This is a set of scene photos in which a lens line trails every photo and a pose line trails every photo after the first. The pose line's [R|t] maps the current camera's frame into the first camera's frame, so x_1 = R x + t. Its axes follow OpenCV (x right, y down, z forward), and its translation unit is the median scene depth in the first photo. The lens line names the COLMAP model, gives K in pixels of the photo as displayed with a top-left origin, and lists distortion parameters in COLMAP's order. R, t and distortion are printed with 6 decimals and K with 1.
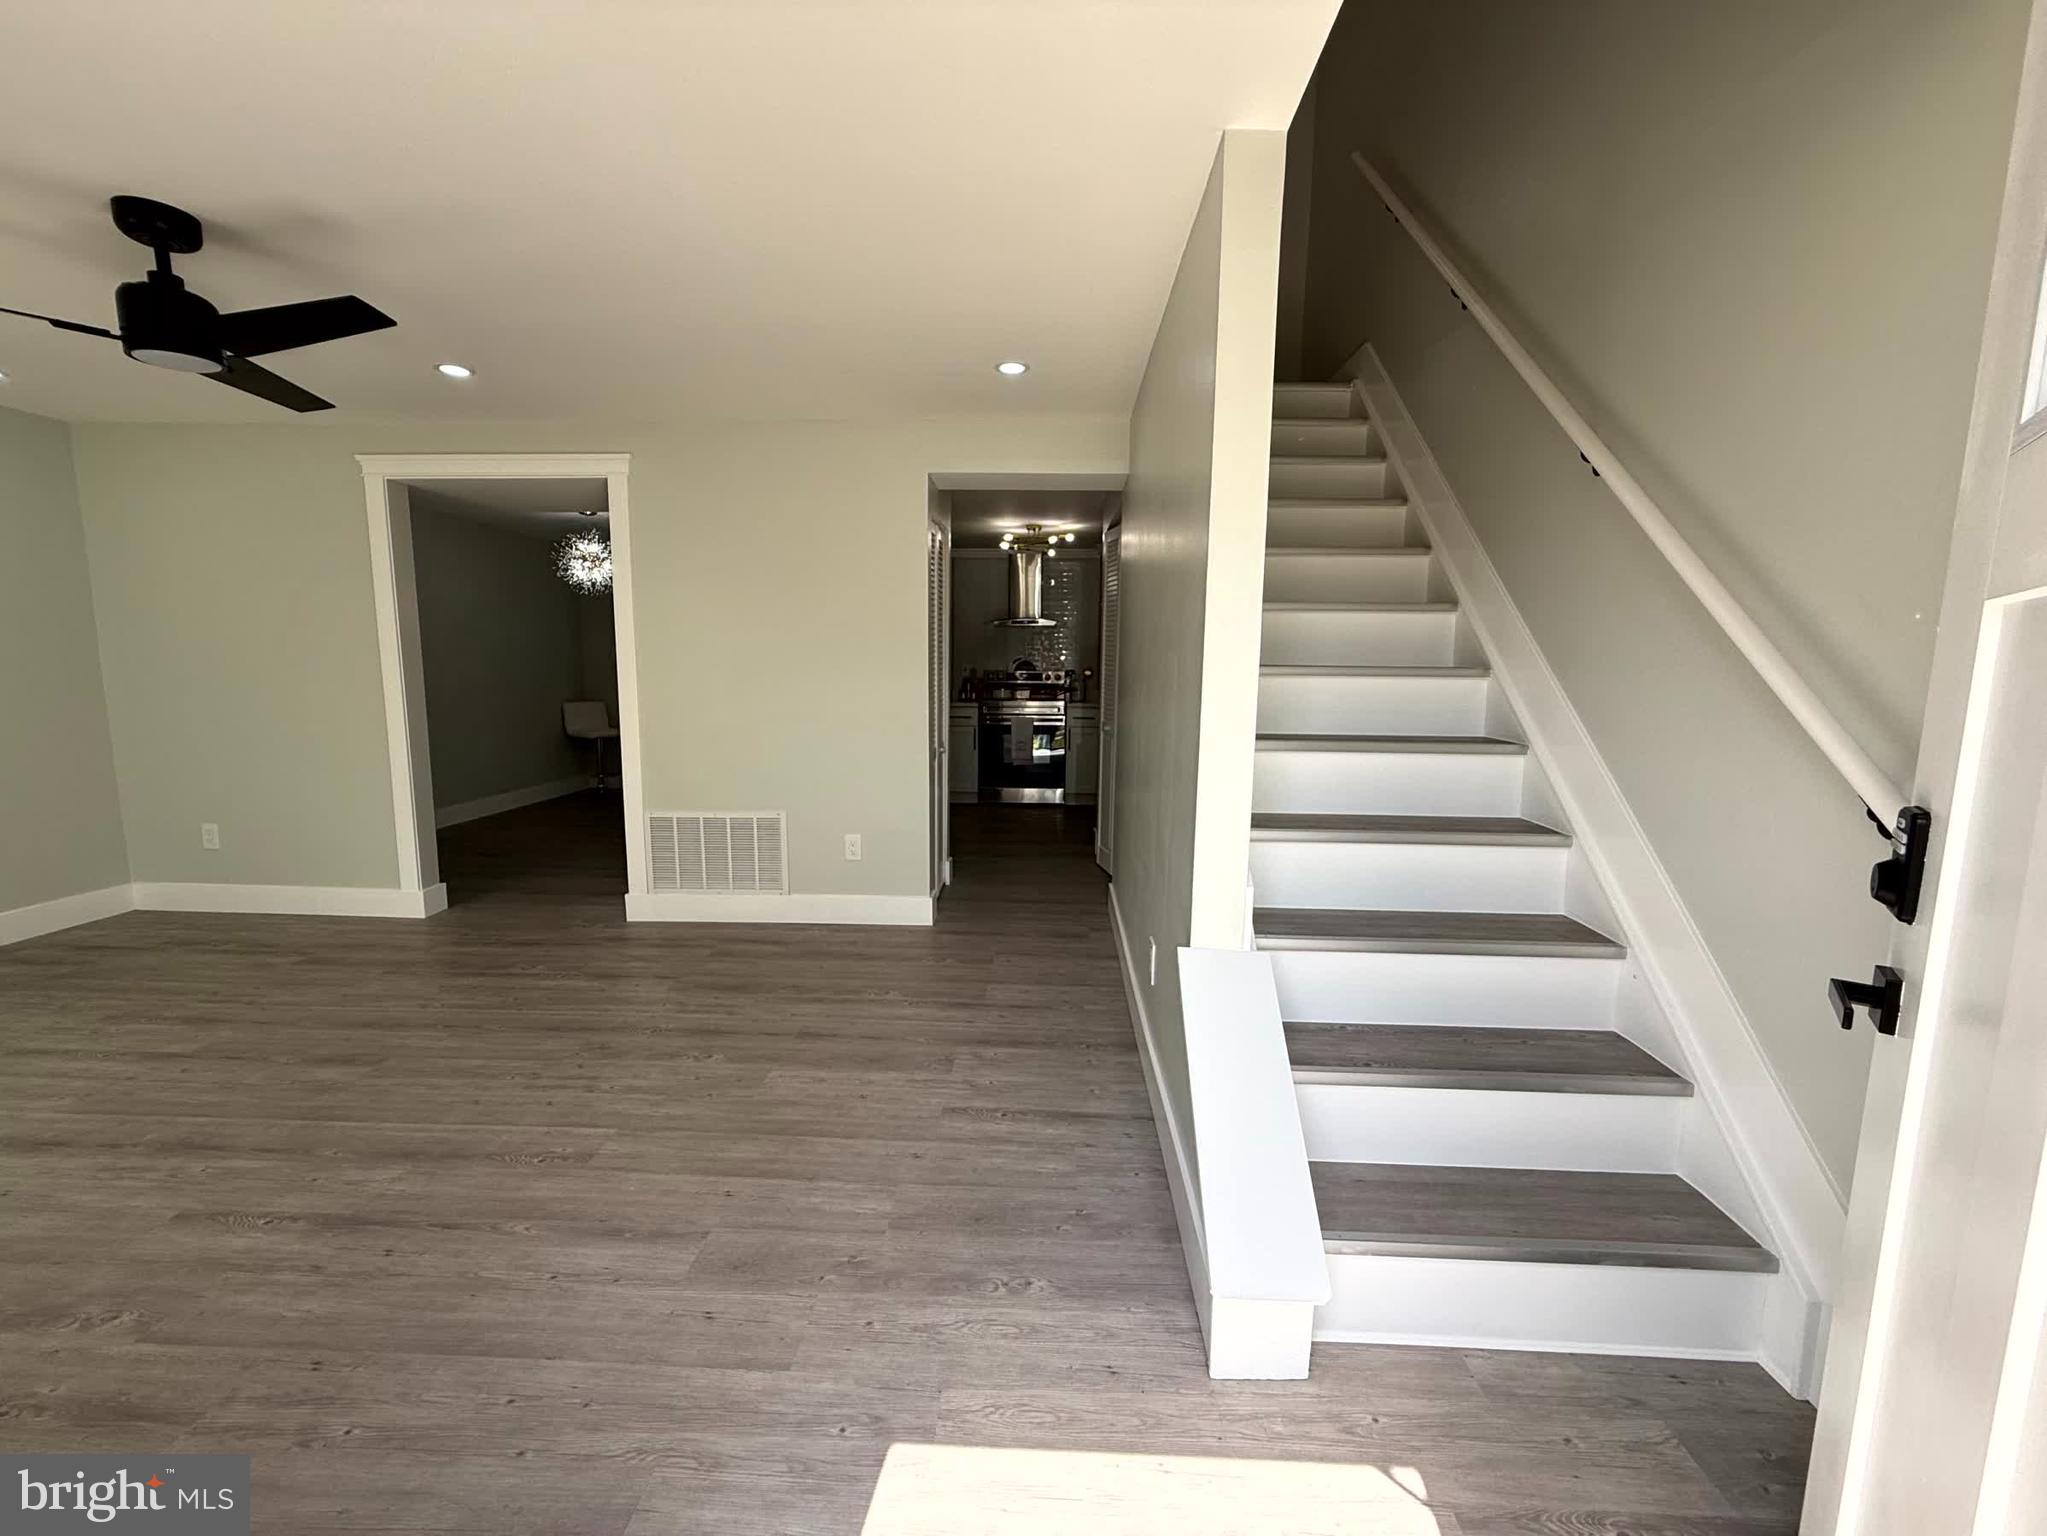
lens RADIAL K [[814.5, 0, 1021.7], [0, 814.5, 776.4], [0, 0, 1]] dist [-0.001483, 0.000754]
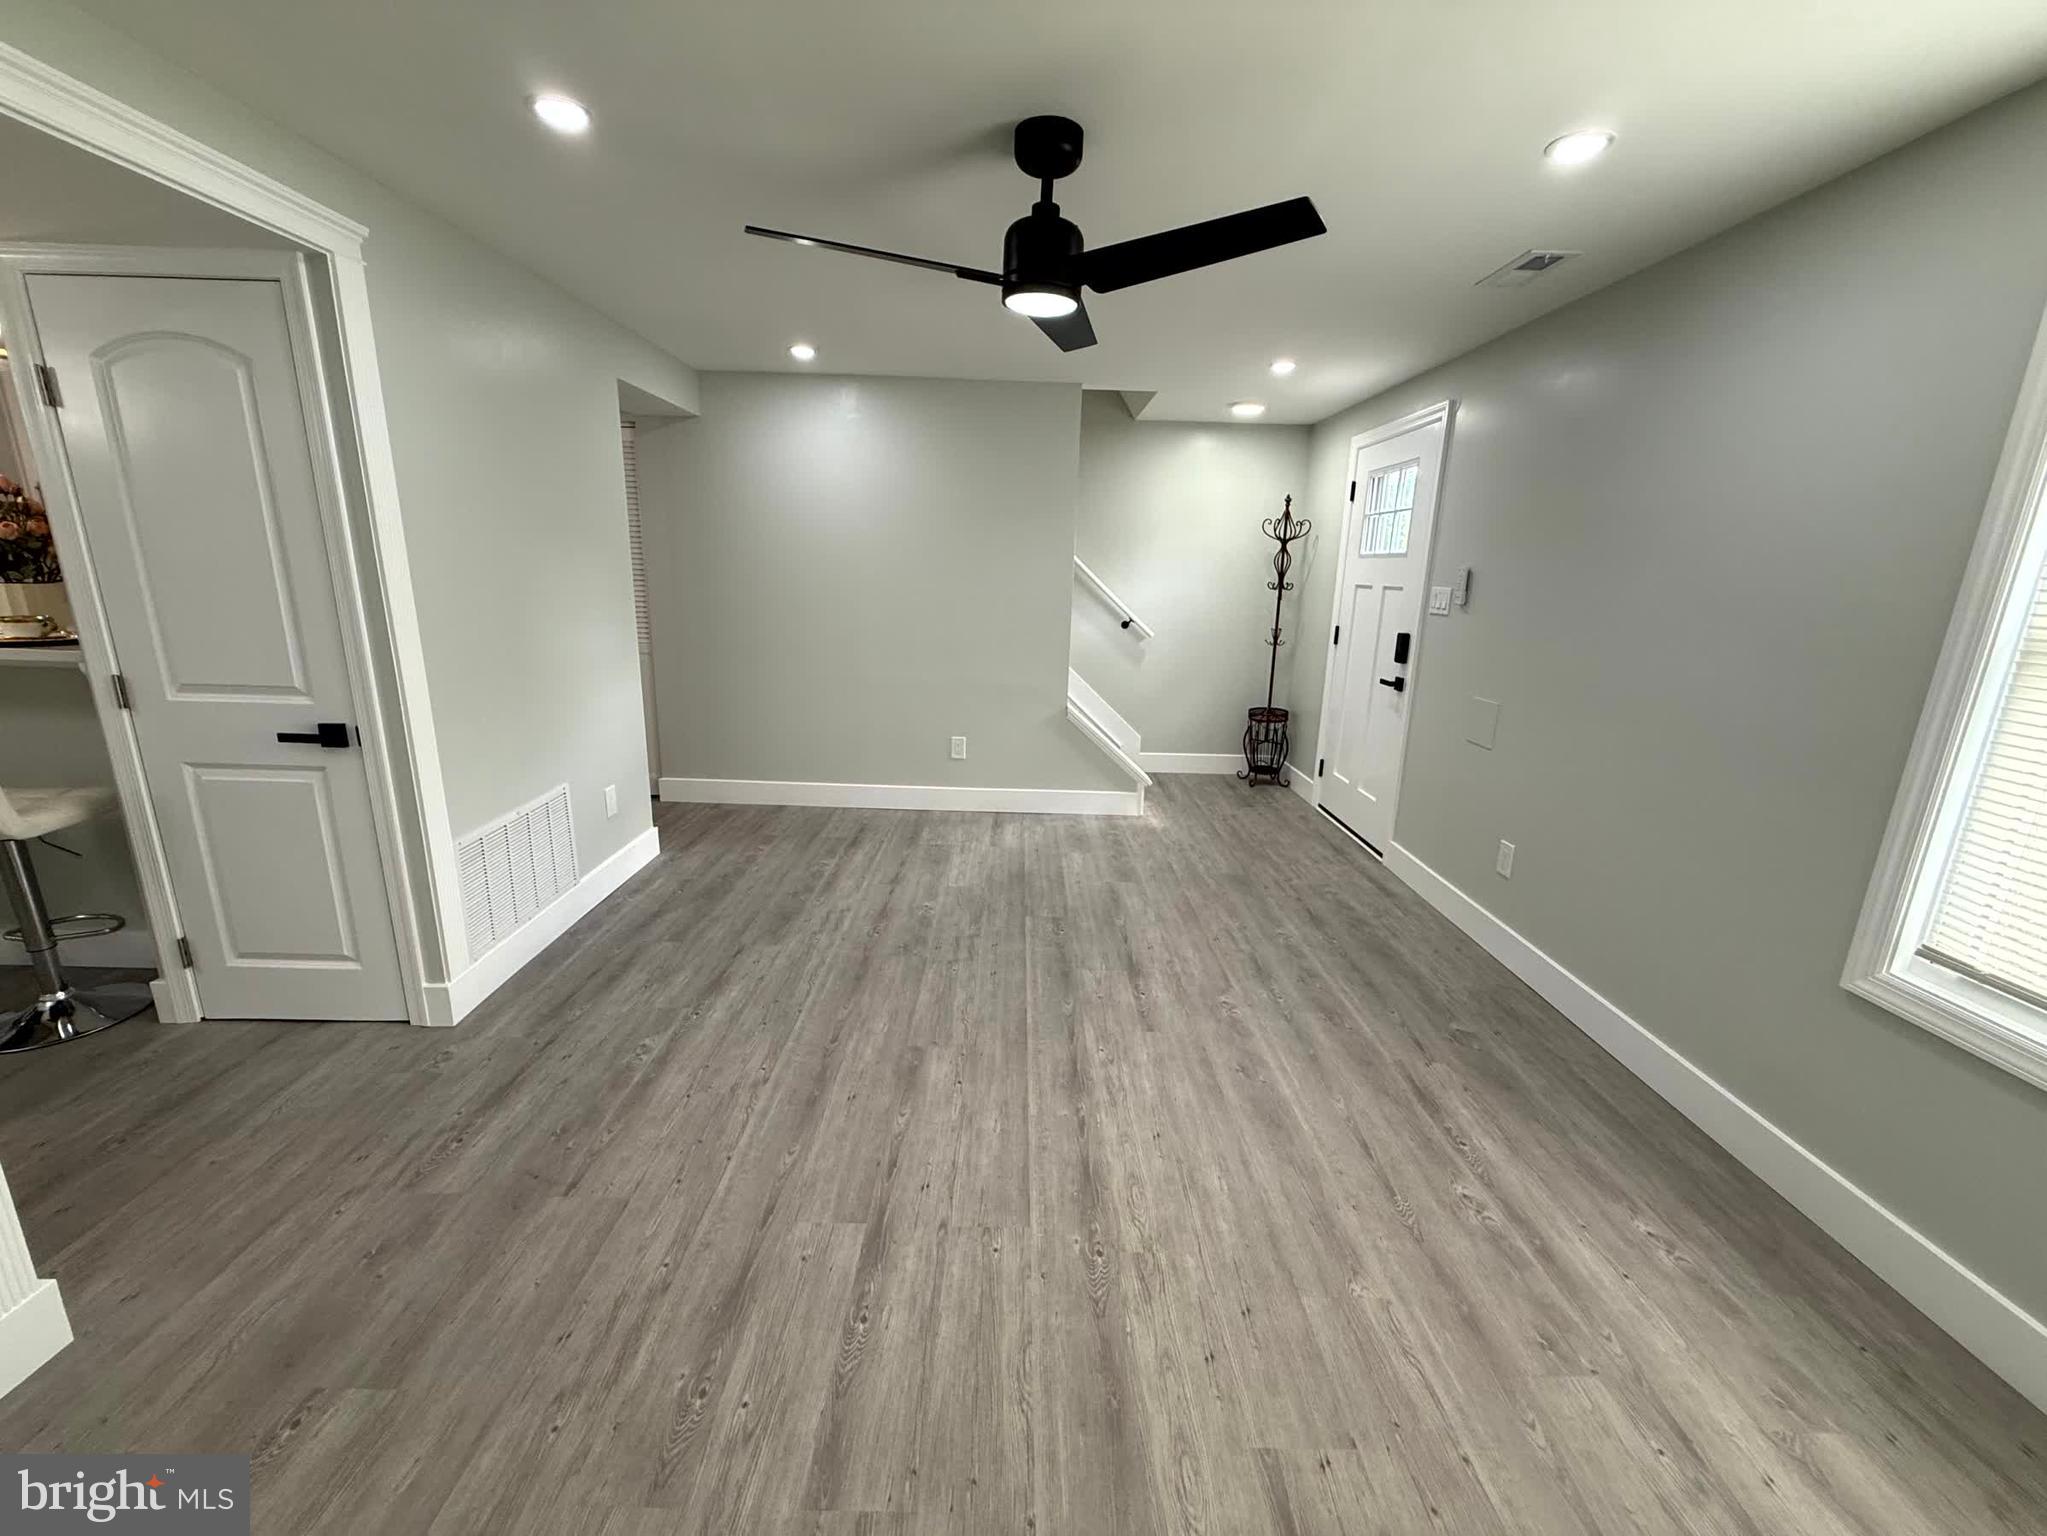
lens RADIAL K [[814.5, 0, 1029.8], [0, 814.5, 769.1], [0, 0, 1]] dist [-0.001483, 0.000754]
pose [[-0.046384, -0.256994, 0.965299, -1.586435], [0.112858, 0.958804, 0.260688, -0.185115], [-0.992528, 0.121033, -0.015469, 0.829405]]
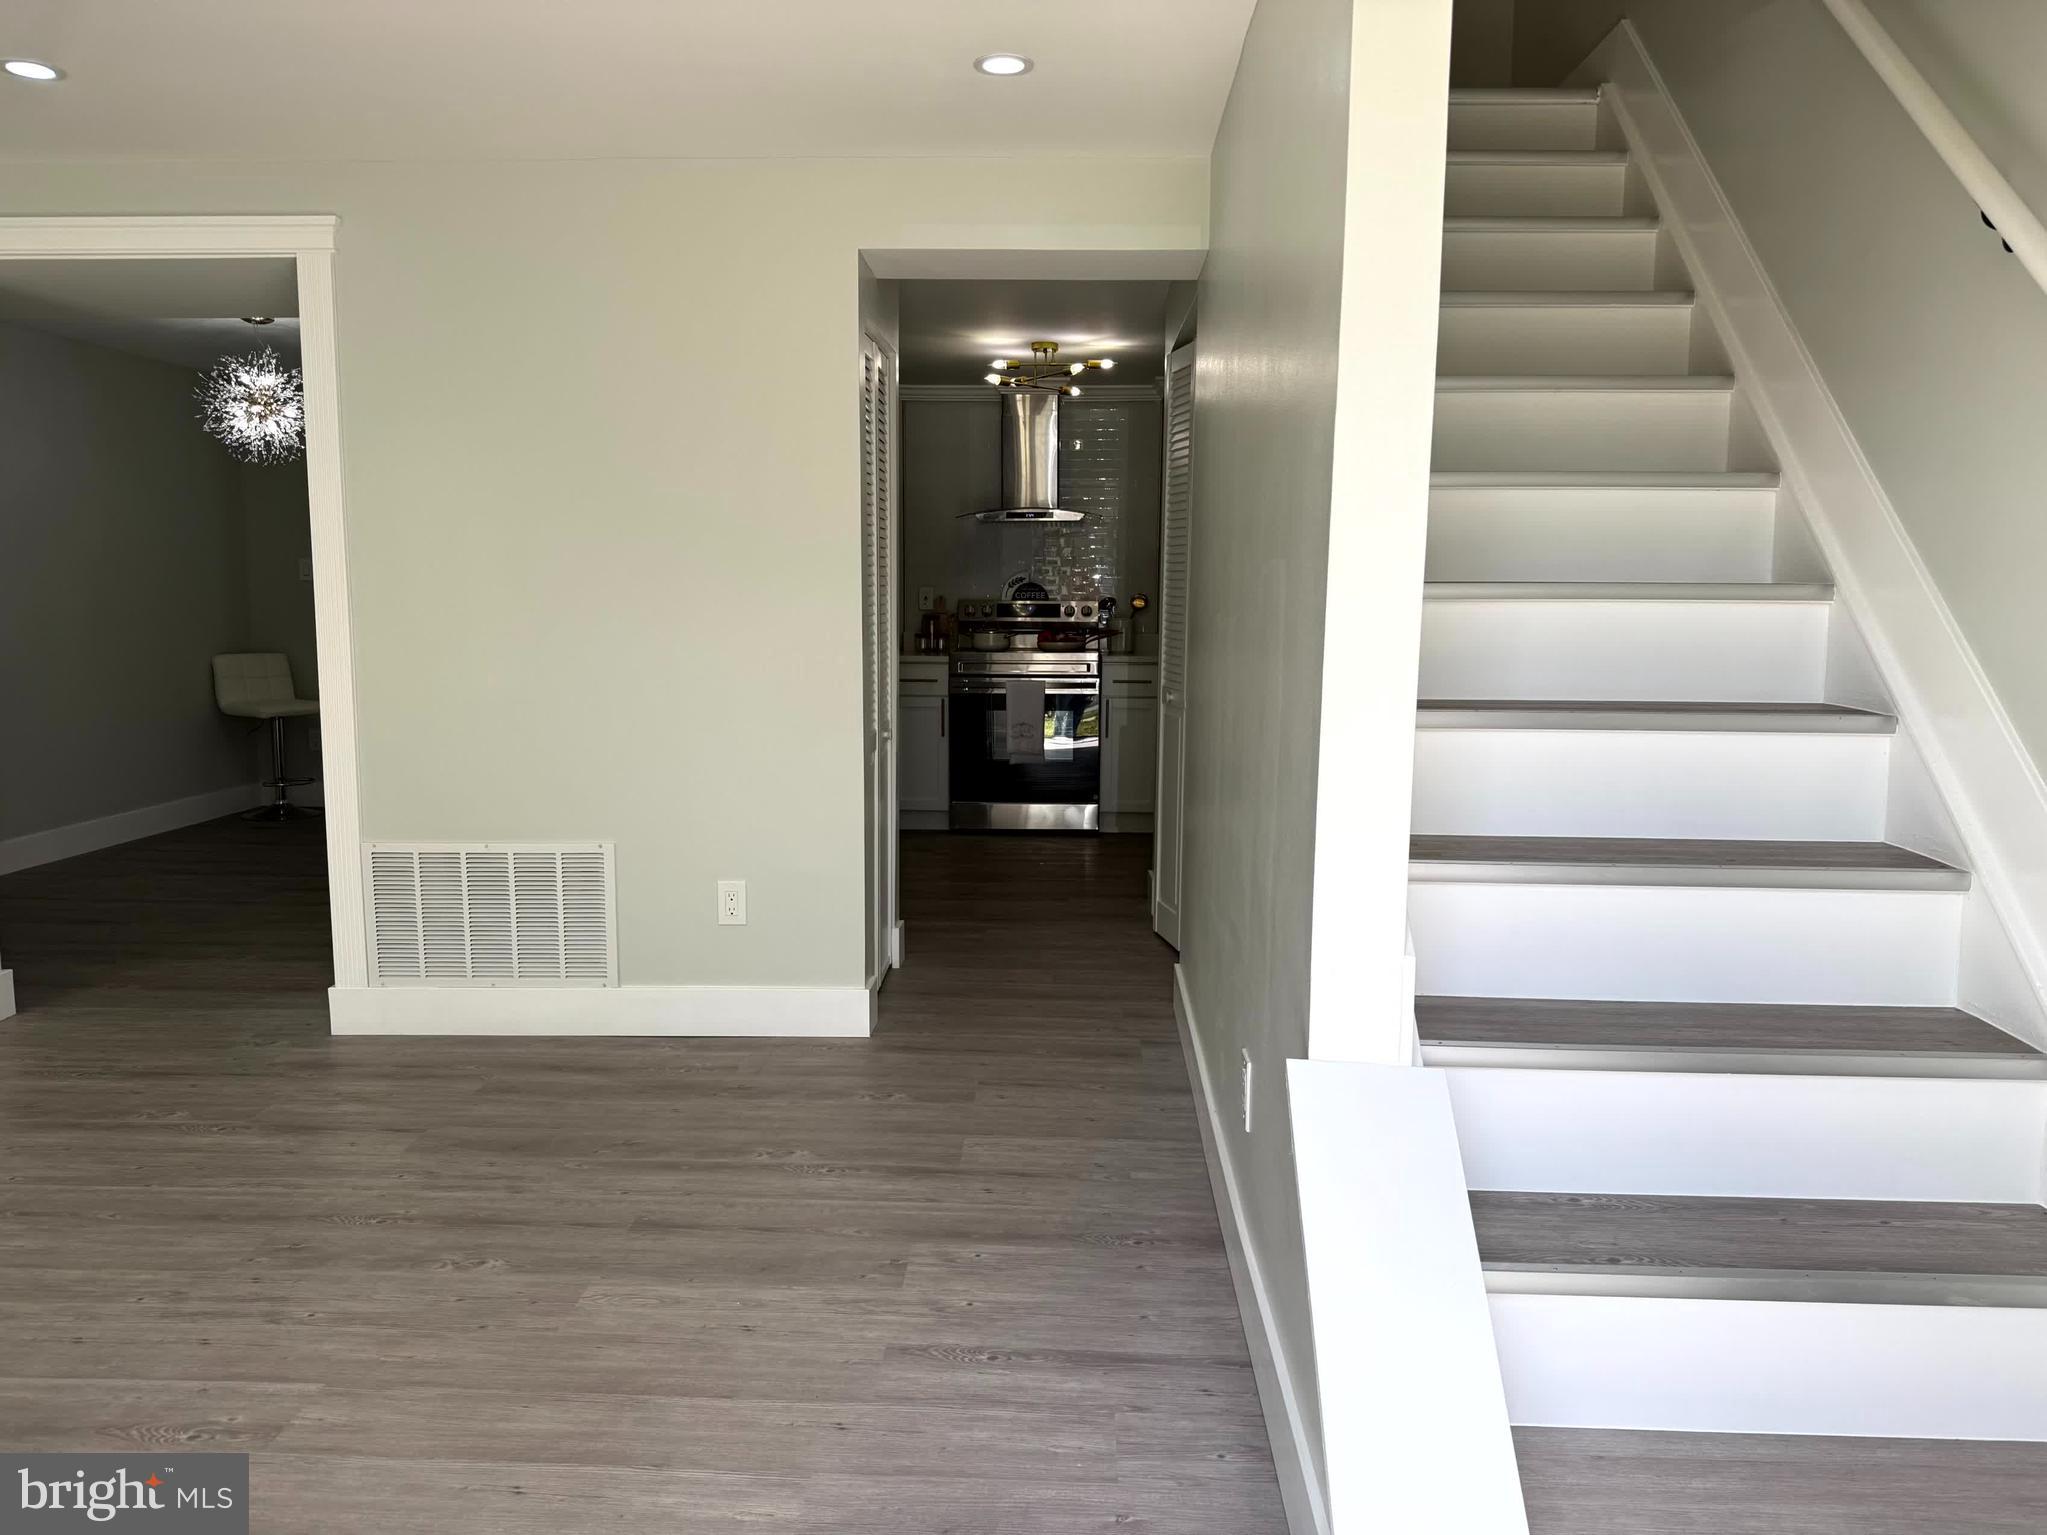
lens RADIAL K [[1435.3, 0, 1025.7], [0, 1435.3, 783.8], [0, 0, 1]] dist [0.081737, -0.100747]
pose [[0.999996, -0.002707, -0.000078, 0.002891], [0.002707, 0.999991, -0.003393, 0.009913], [0.000087, 0.003393, 0.999994, -0.030448]]
